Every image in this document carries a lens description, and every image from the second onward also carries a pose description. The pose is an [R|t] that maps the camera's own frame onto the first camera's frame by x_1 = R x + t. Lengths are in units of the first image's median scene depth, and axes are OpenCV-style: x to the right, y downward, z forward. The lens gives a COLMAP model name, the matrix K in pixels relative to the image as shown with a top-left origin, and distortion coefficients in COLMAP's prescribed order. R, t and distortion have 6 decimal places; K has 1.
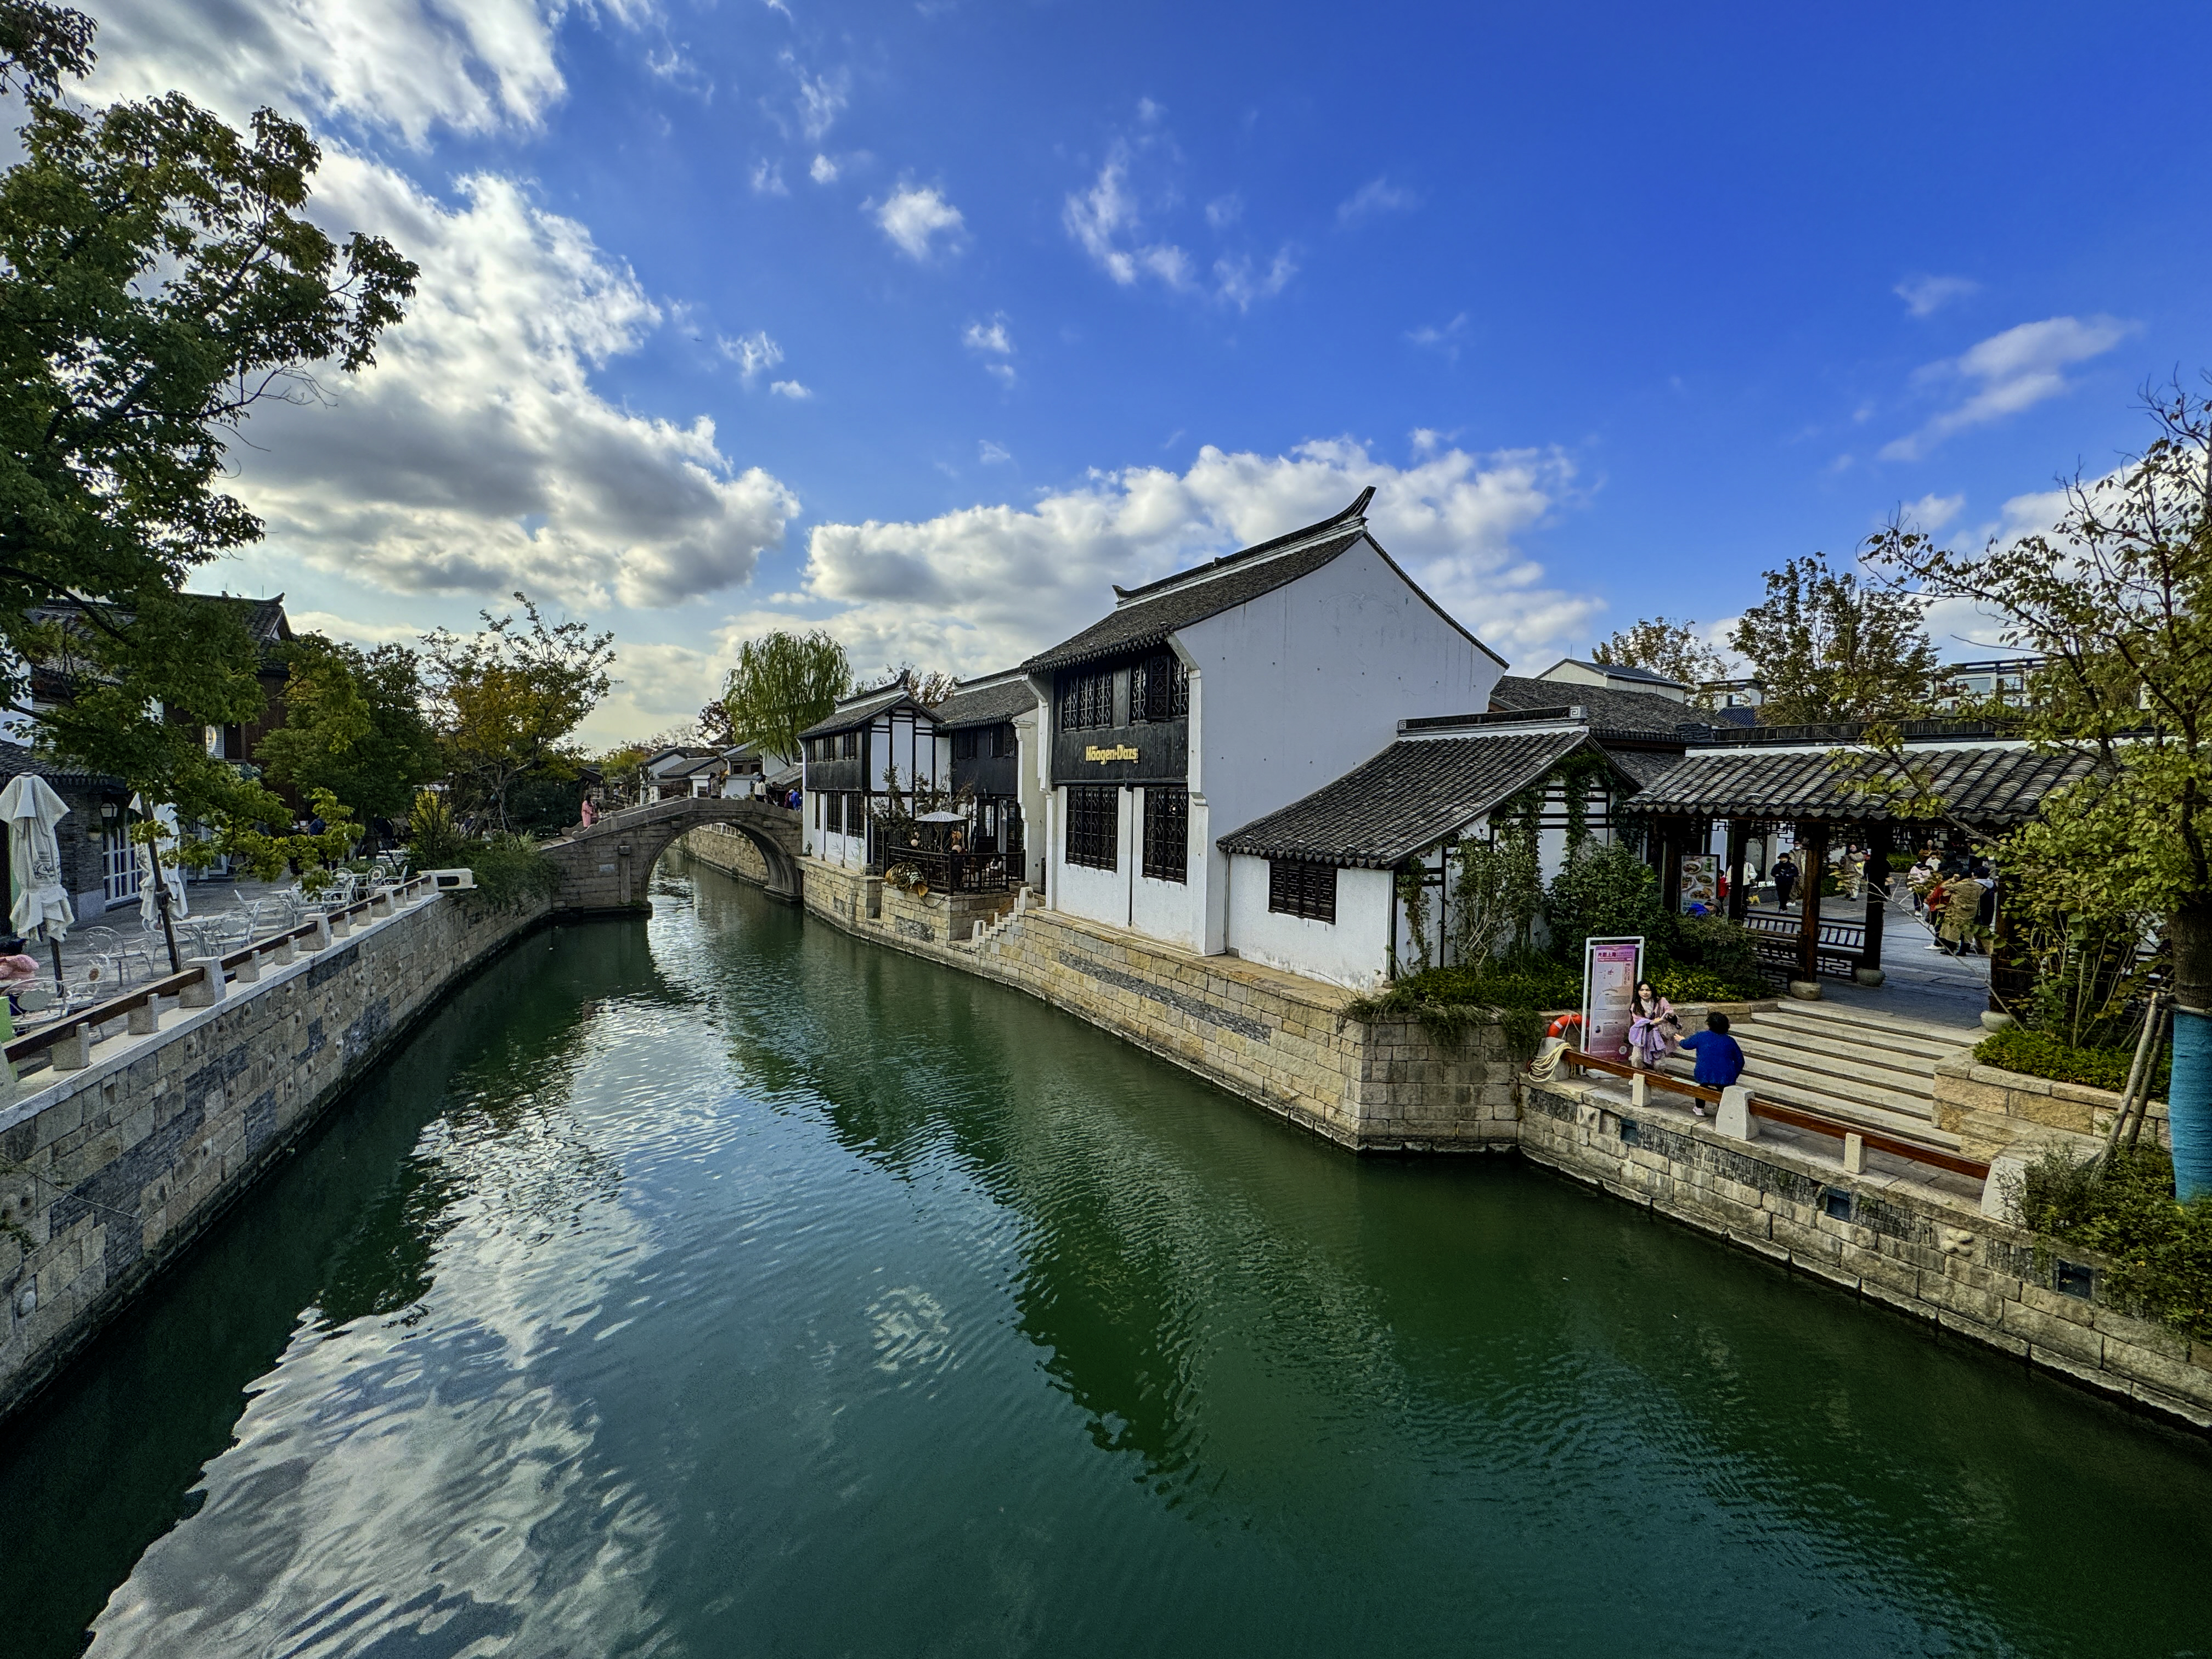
lens RADIAL K [[904.6, 0, 1106.0], [0, 904.6, 829.5], [0, 0, 1]] dist [-0.001482, 0.000296]
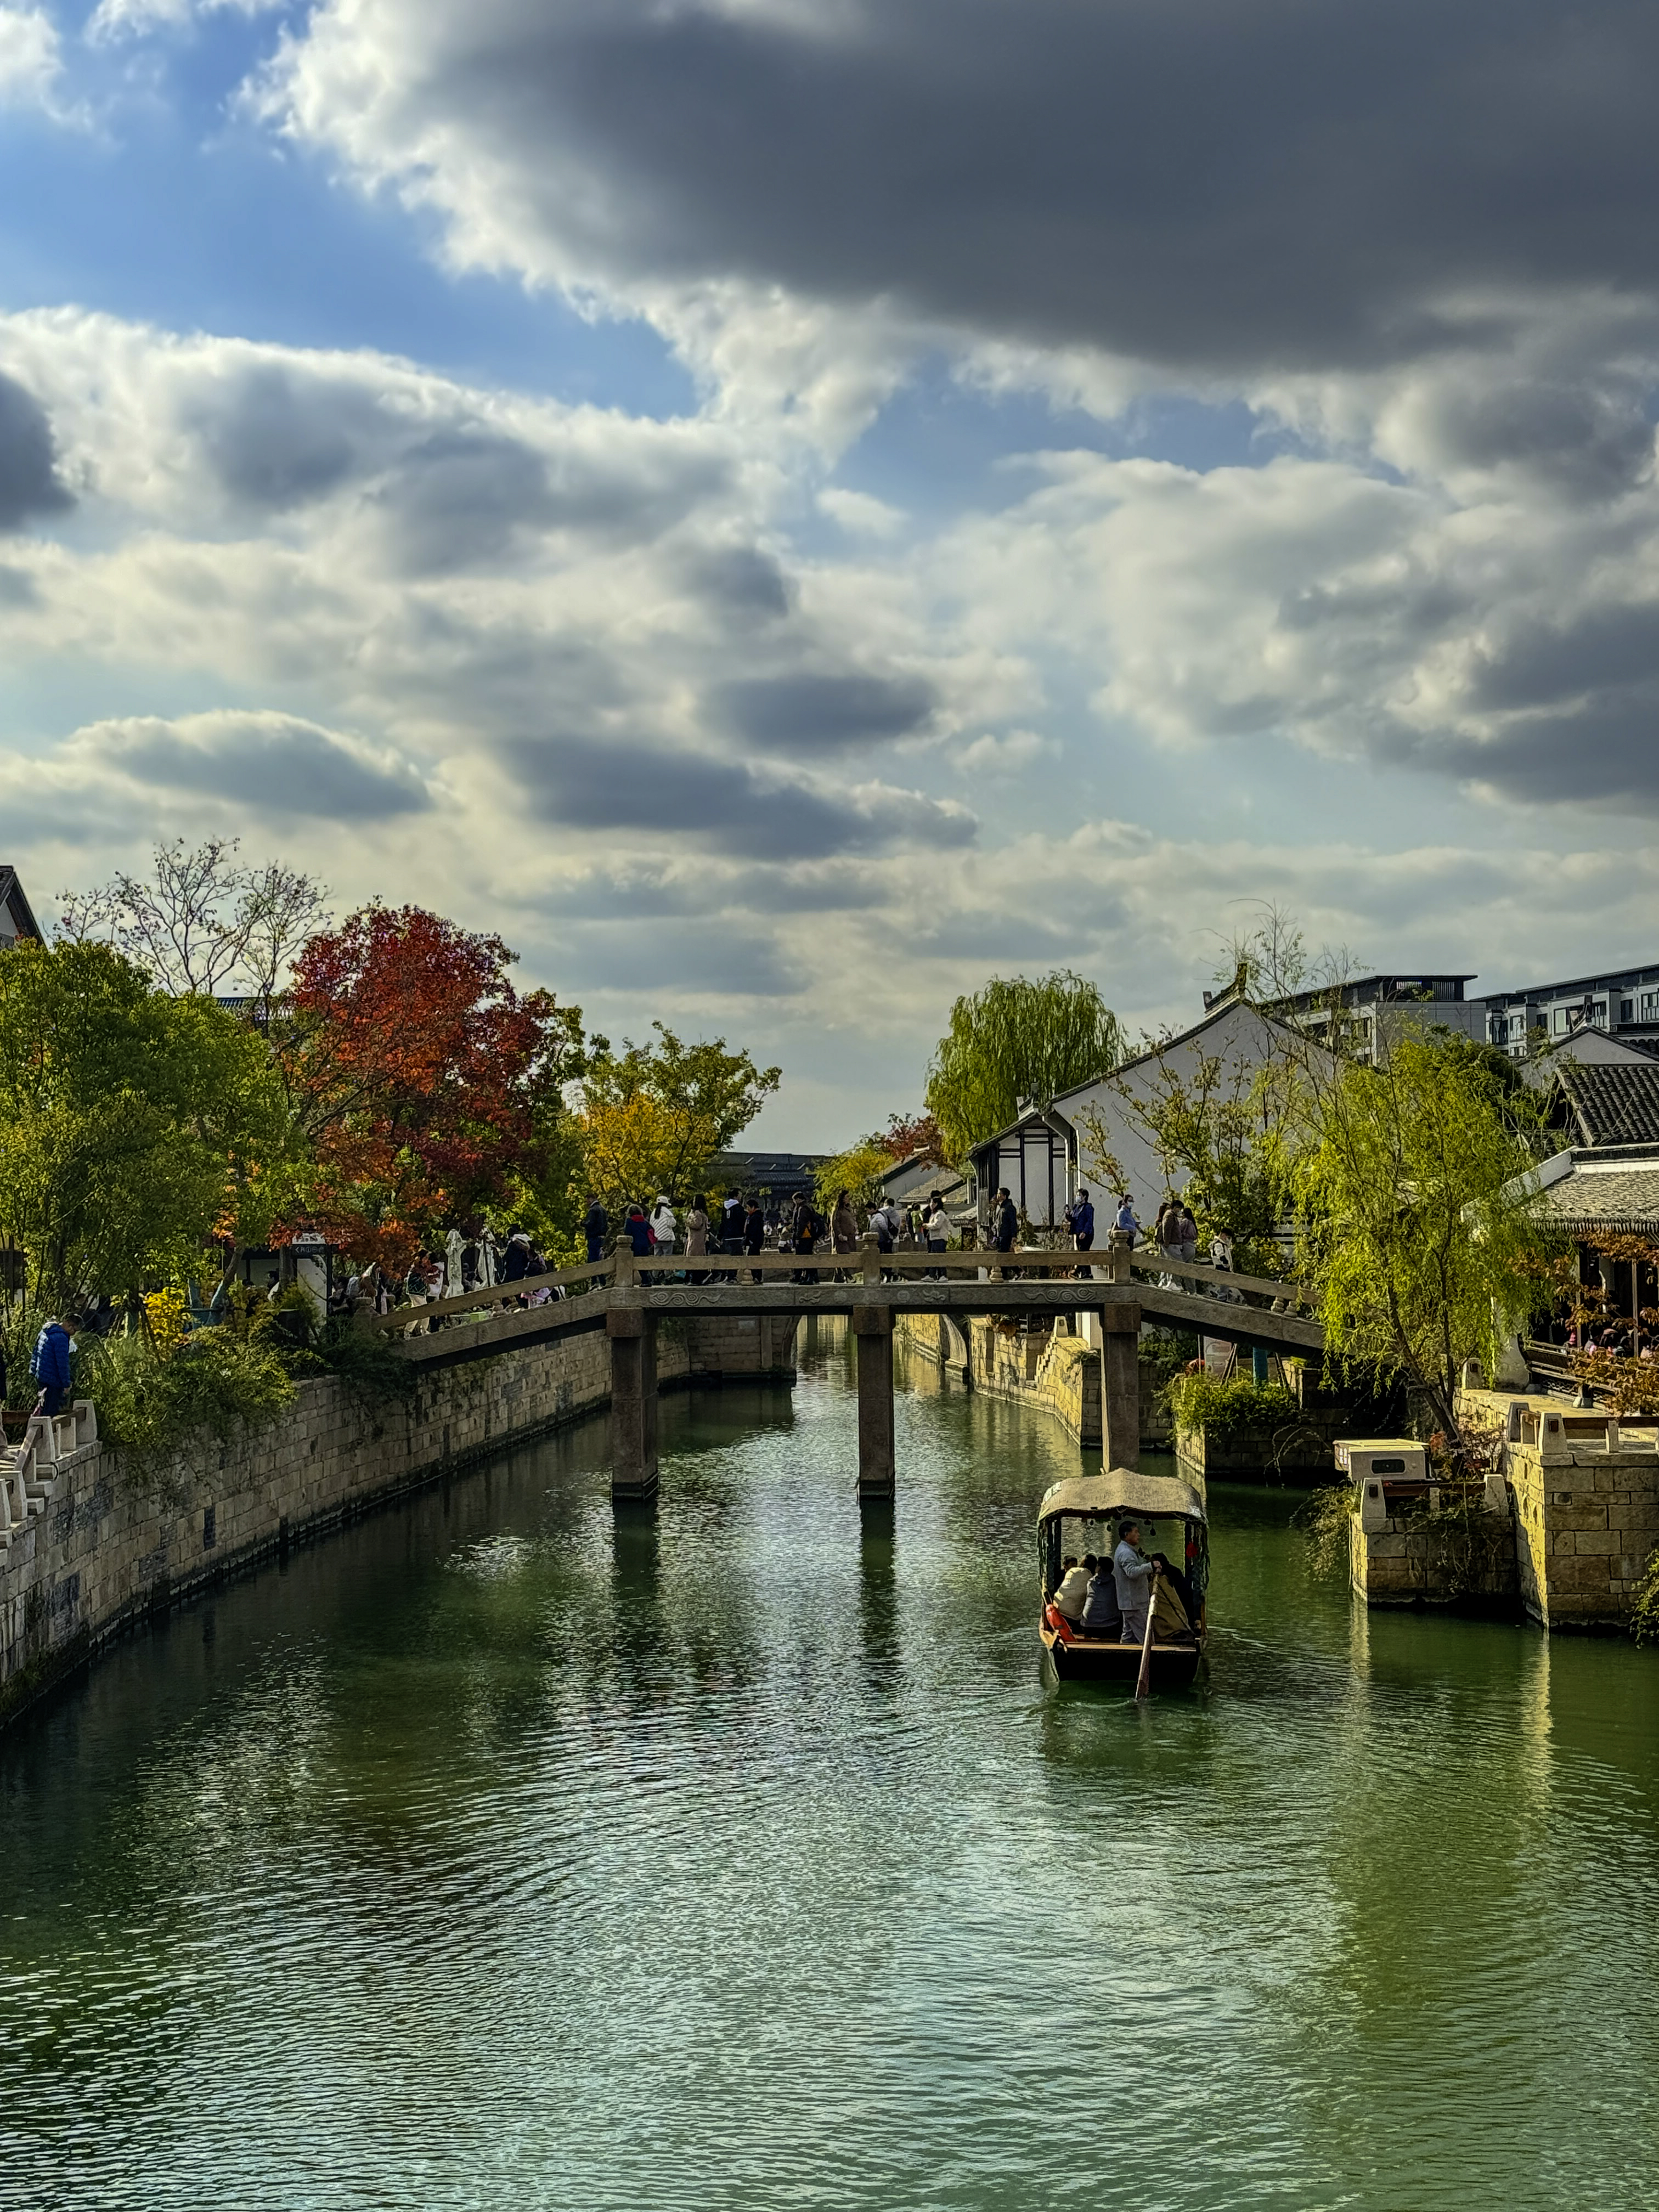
lens RADIAL K [[3298.7, 0, 829.5], [0, 3298.7, 1106.0], [0, 0, 1]] dist [0.225374, 0.026783]
pose [[0.858572, -0.043865, -0.510813, 2.437646], [0.005609, 0.997077, -0.076194, 0.164924], [0.512662, 0.062553, 0.856309, -3.578621]]
